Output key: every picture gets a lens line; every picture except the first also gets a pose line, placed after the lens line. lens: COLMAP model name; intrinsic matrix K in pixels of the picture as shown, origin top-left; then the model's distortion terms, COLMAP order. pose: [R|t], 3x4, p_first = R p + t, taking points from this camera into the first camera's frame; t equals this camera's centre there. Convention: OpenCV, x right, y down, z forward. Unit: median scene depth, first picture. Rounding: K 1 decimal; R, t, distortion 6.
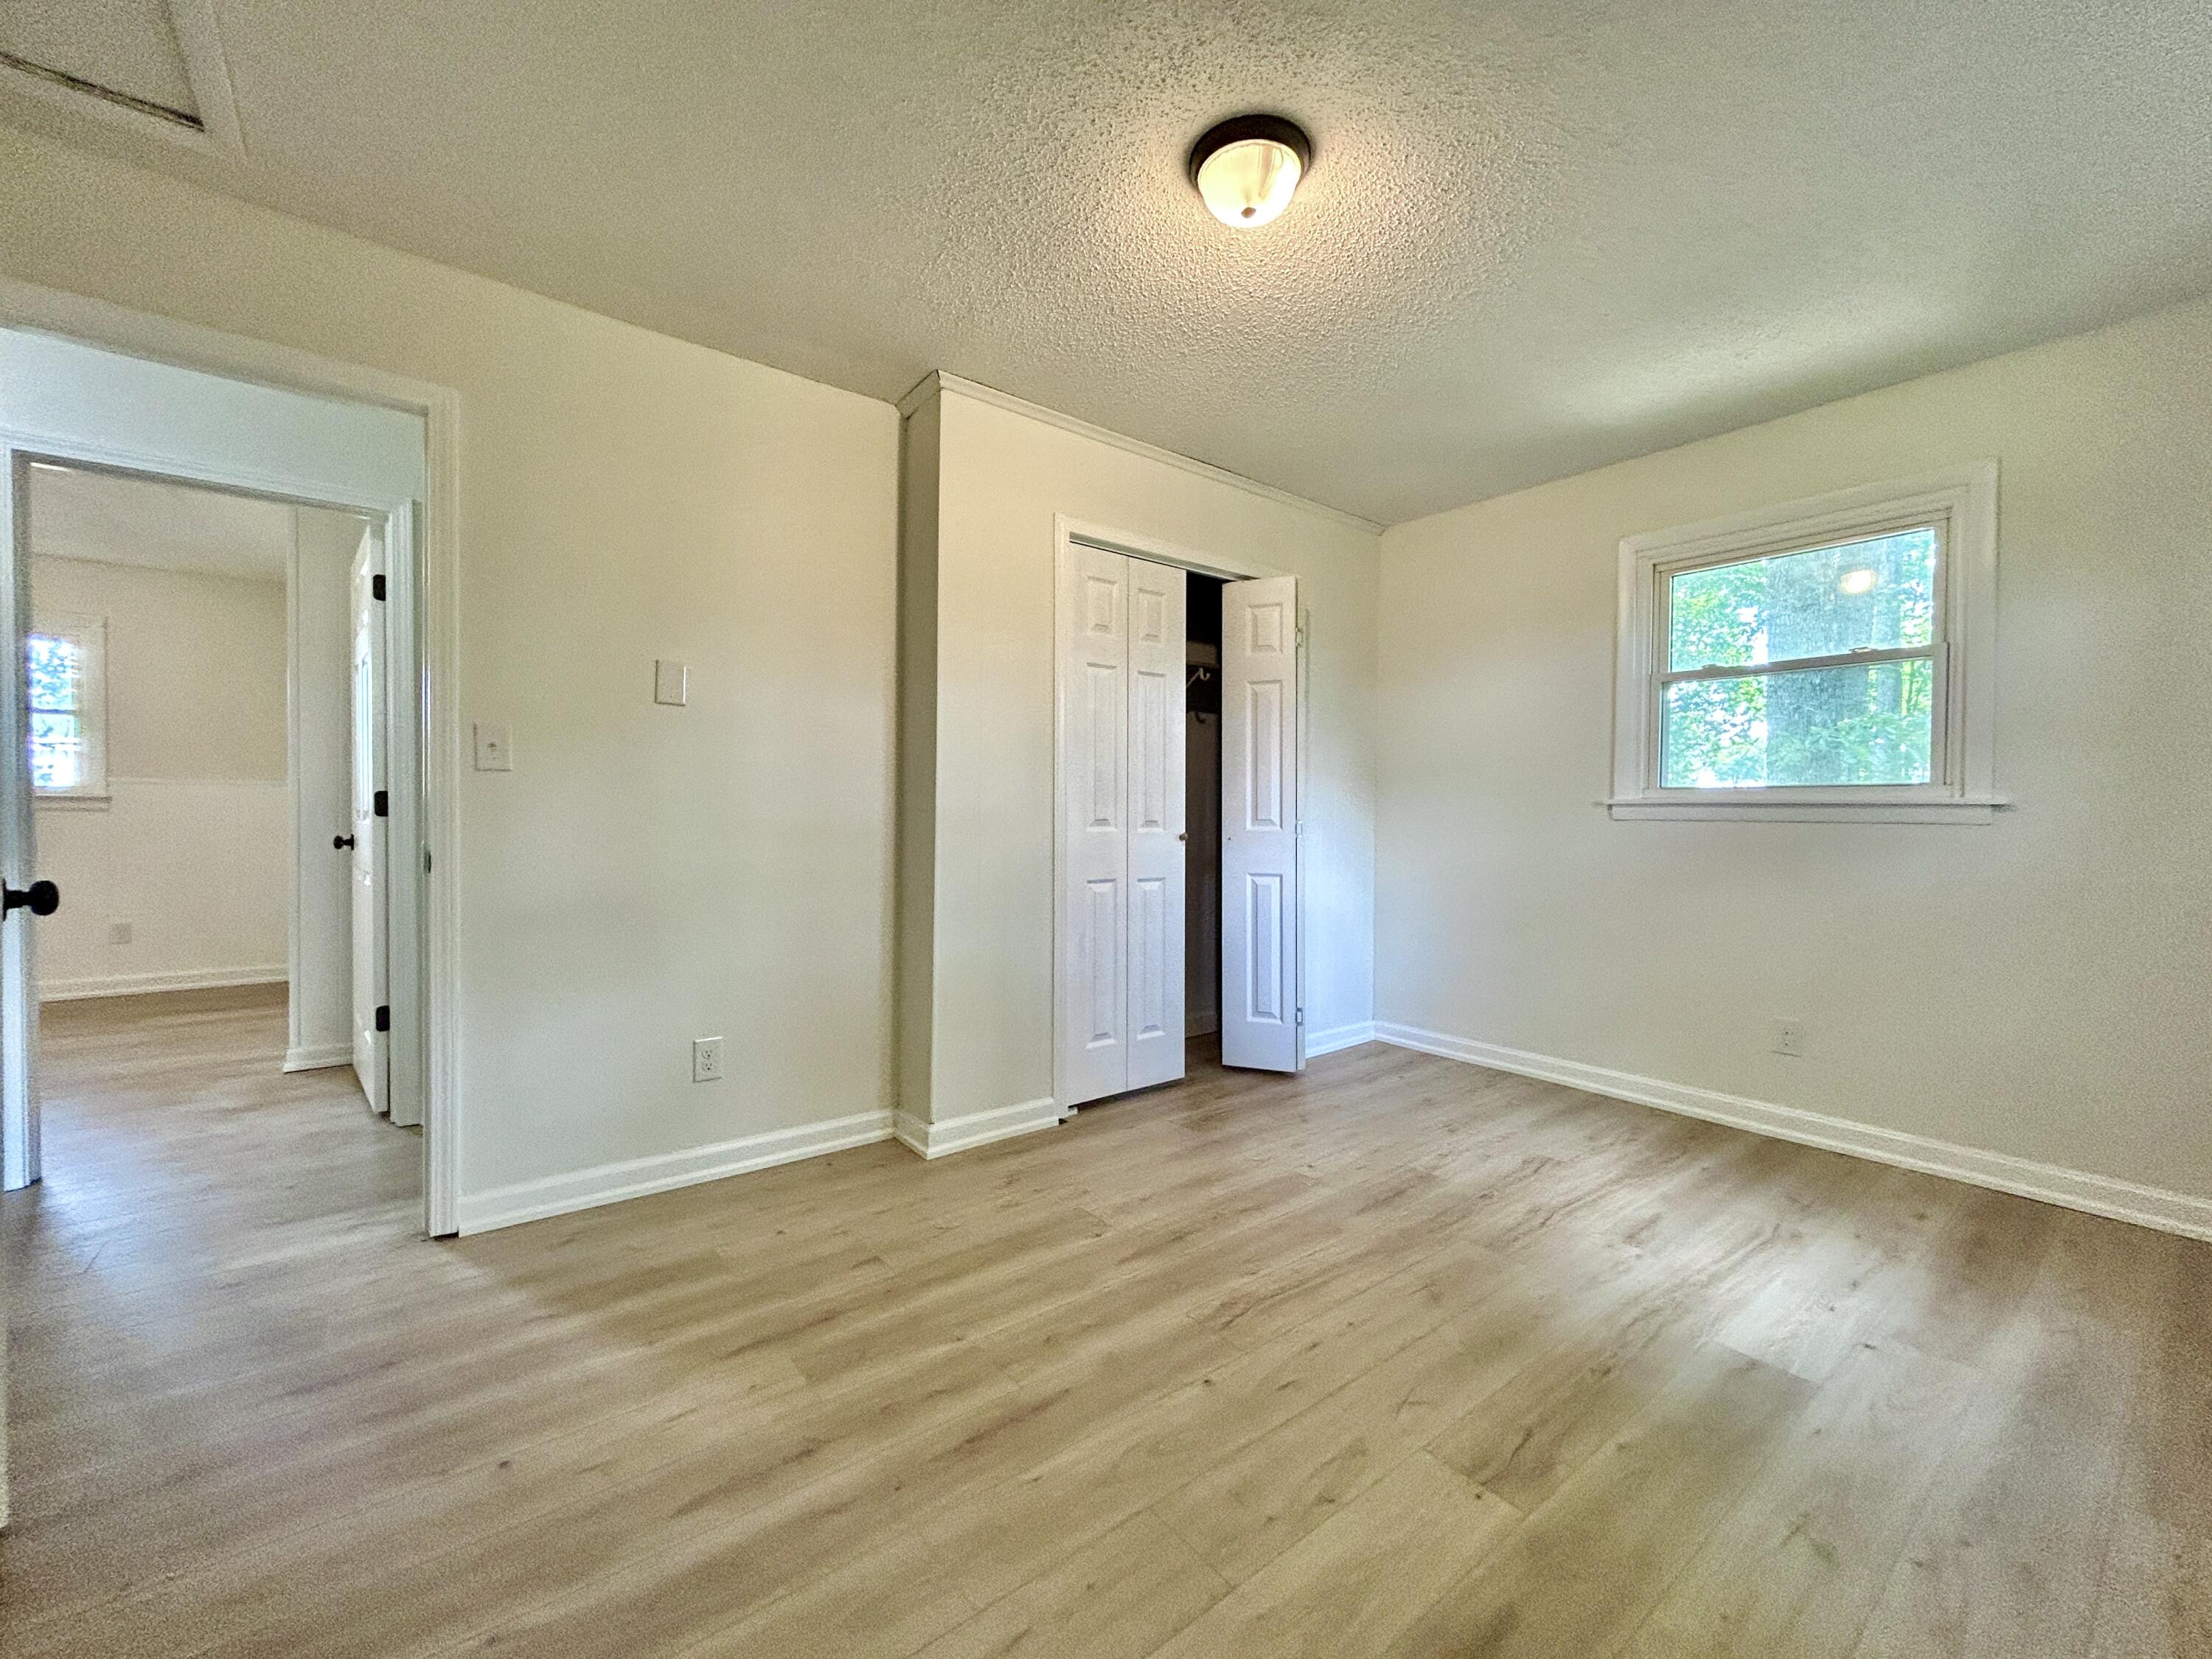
lens RADIAL K [[893.0, 0, 1106.0], [0, 893.0, 829.5], [0, 0, 1]] dist [0.002518, 0.000022]
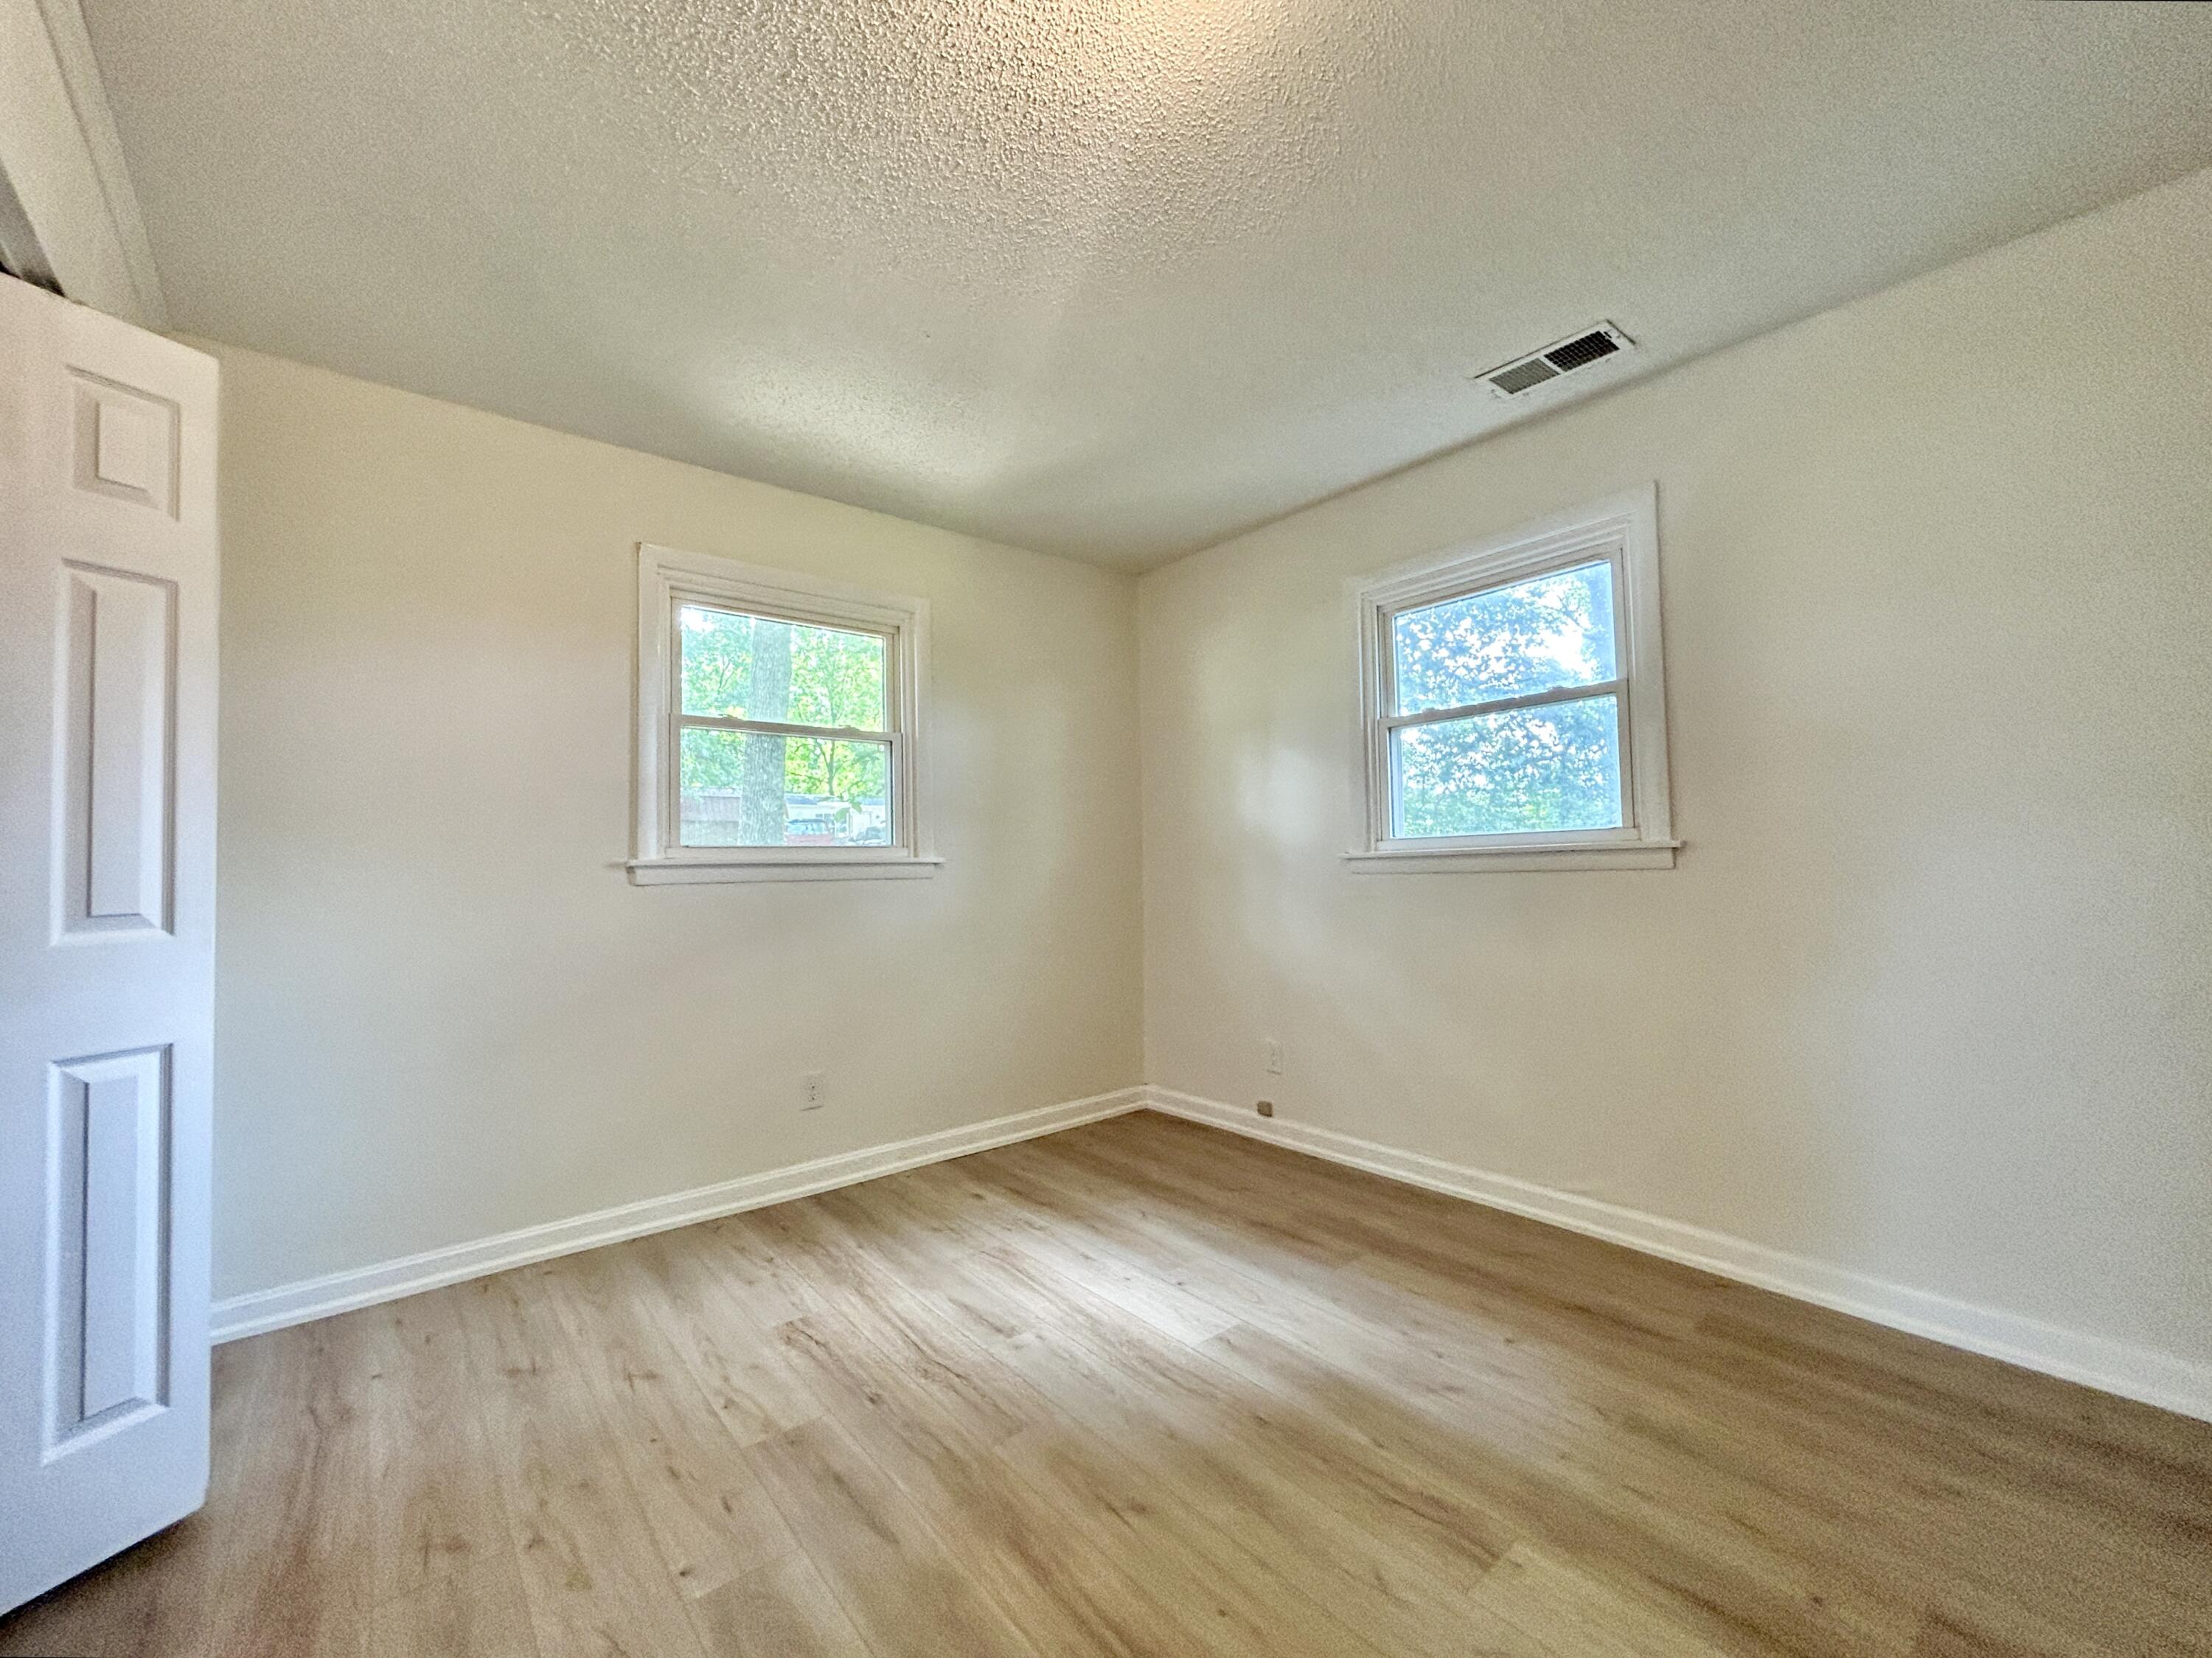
lens RADIAL K [[892.9, 0, 1106.0], [0, 892.9, 829.0], [0, 0, 1]] dist [0.002518, 0.000022]
pose [[-0.019399, 0.029701, 0.999371, -0.298900], [0.033665, 0.999011, -0.029037, -0.029309], [-0.999245, 0.033080, -0.020380, 0.730252]]
